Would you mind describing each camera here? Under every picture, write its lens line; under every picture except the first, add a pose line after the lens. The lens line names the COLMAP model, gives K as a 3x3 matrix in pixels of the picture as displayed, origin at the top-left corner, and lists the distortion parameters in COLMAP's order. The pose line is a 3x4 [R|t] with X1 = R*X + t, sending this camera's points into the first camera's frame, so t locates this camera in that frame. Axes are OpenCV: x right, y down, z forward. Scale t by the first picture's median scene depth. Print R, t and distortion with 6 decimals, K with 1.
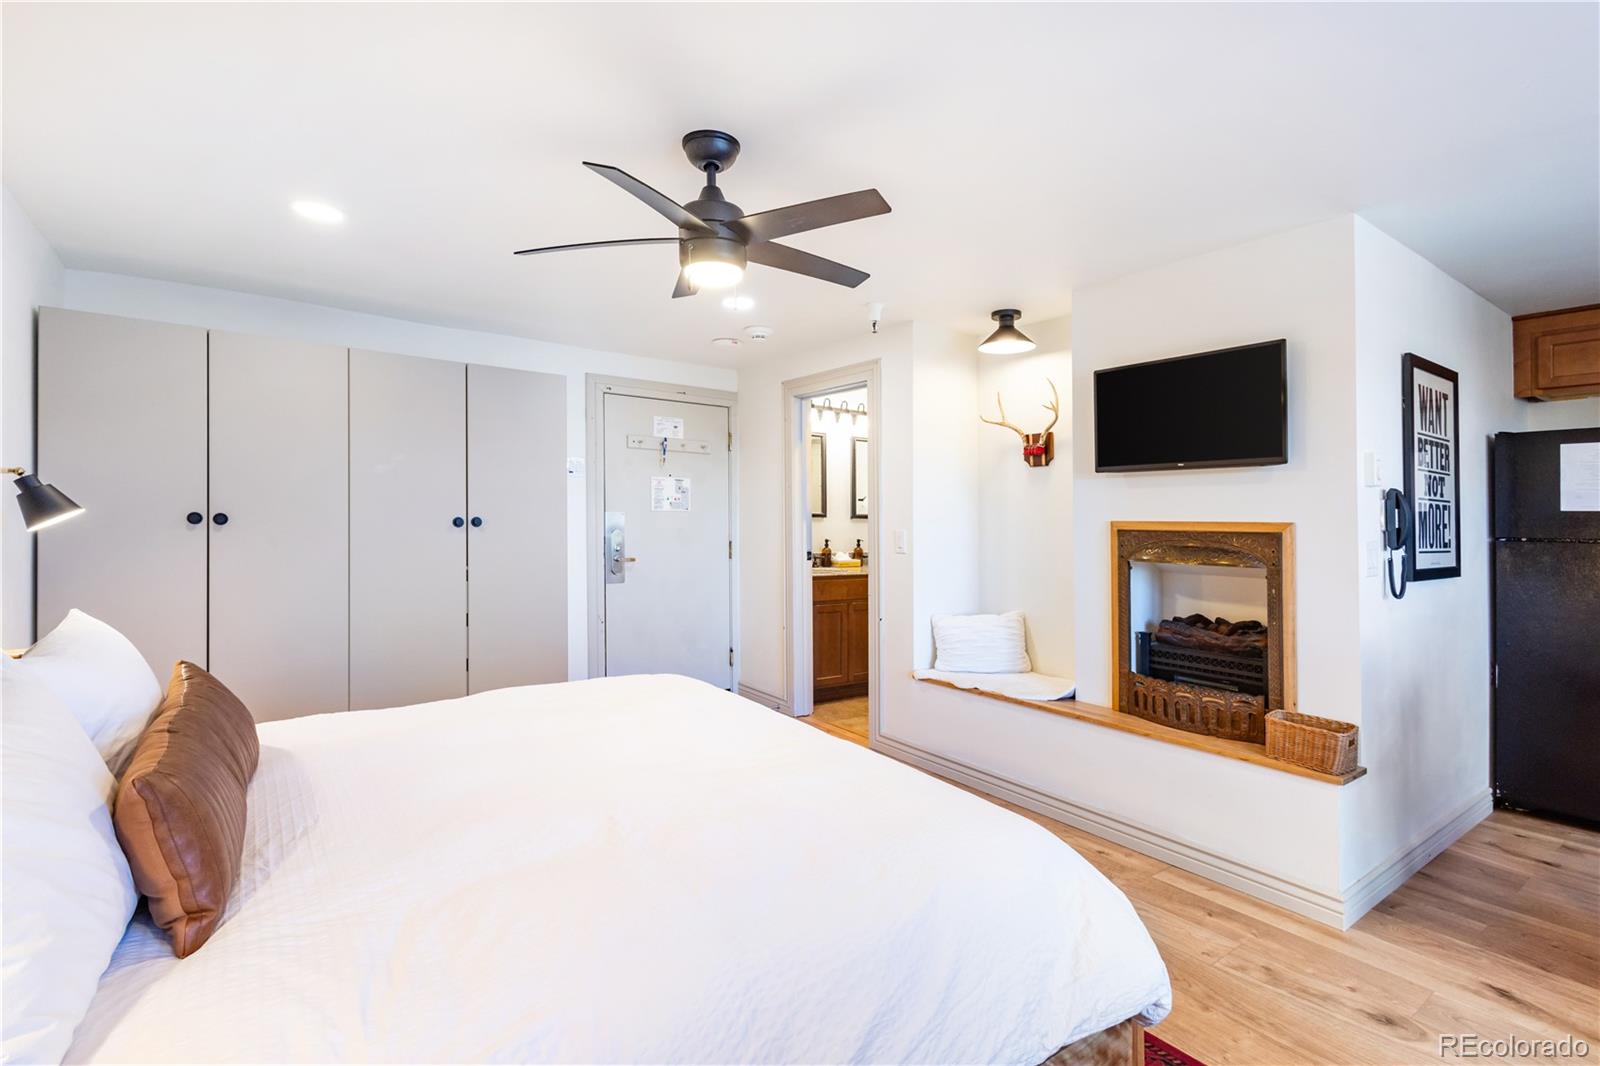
lens RADIAL K [[745.1, 0, 802.1], [0, 745.1, 526.3], [0, 0, 1]] dist [-0.000070, -0.000143]
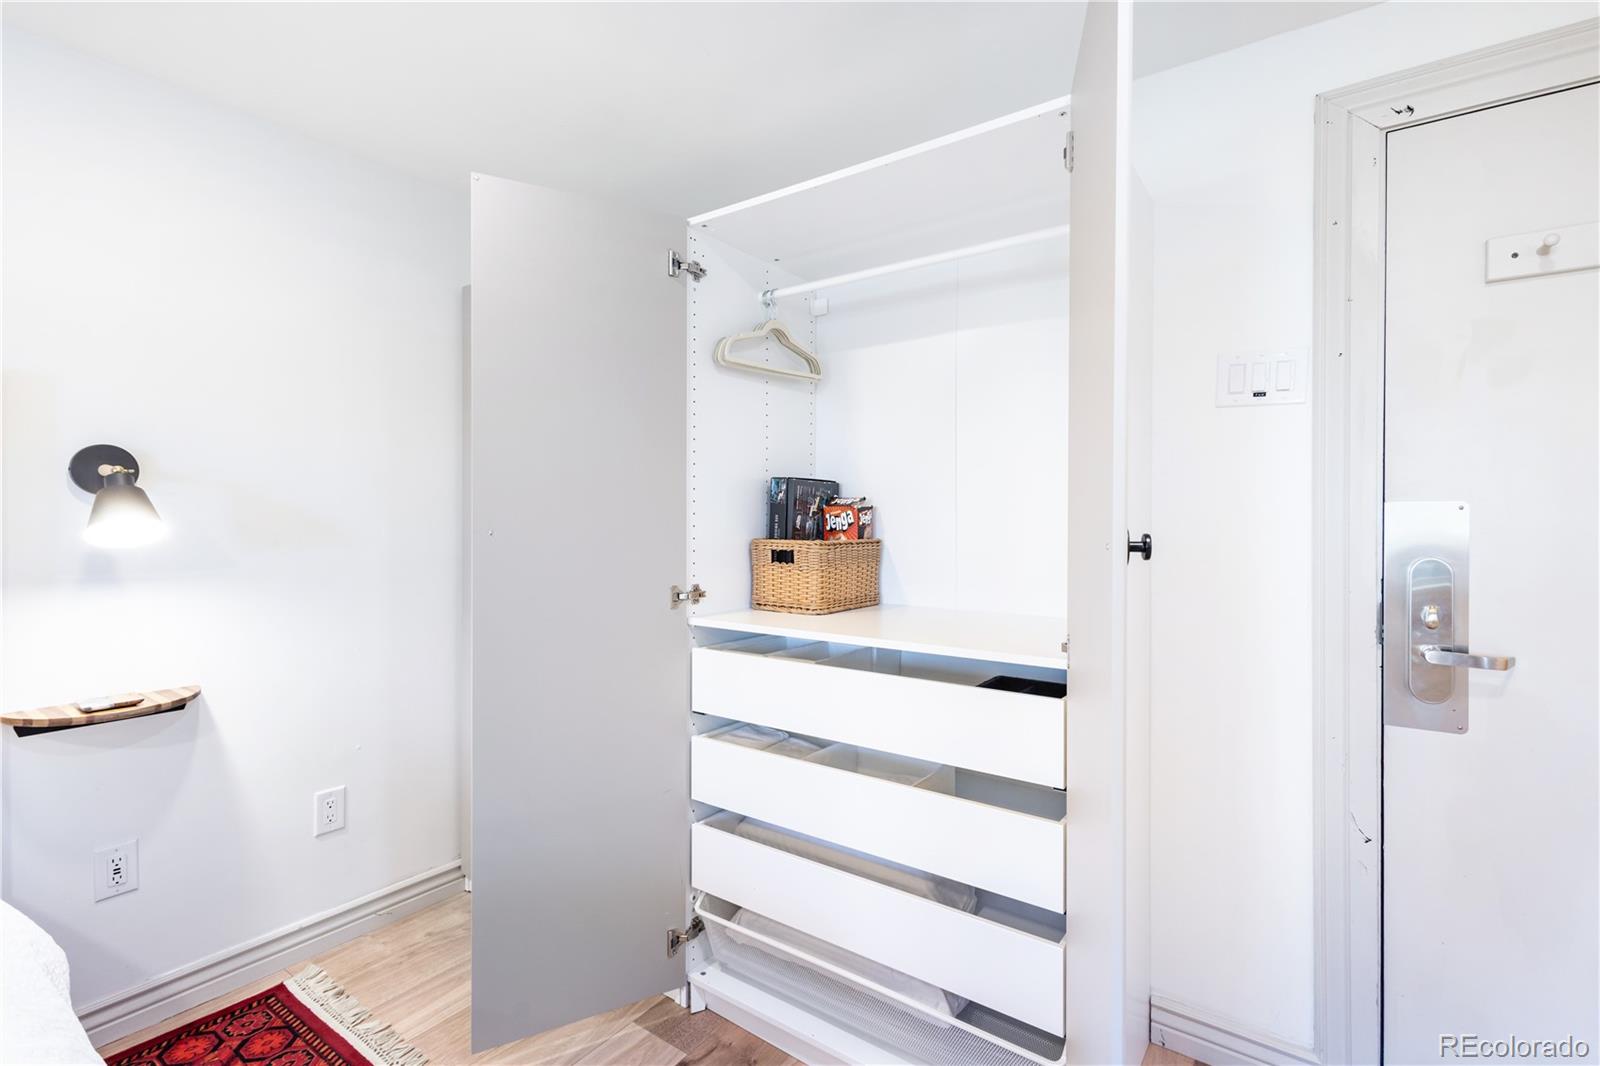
lens RADIAL K [[745.1, 0, 800.3], [0, 745.1, 529.4], [0, 0, 1]] dist [-0.000070, -0.000143]
pose [[0.316217, 0.014800, -0.948572, -0.038015], [-0.000141, 0.999879, 0.015554, -0.012249], [0.948687, -0.004785, 0.316181, 0.647427]]
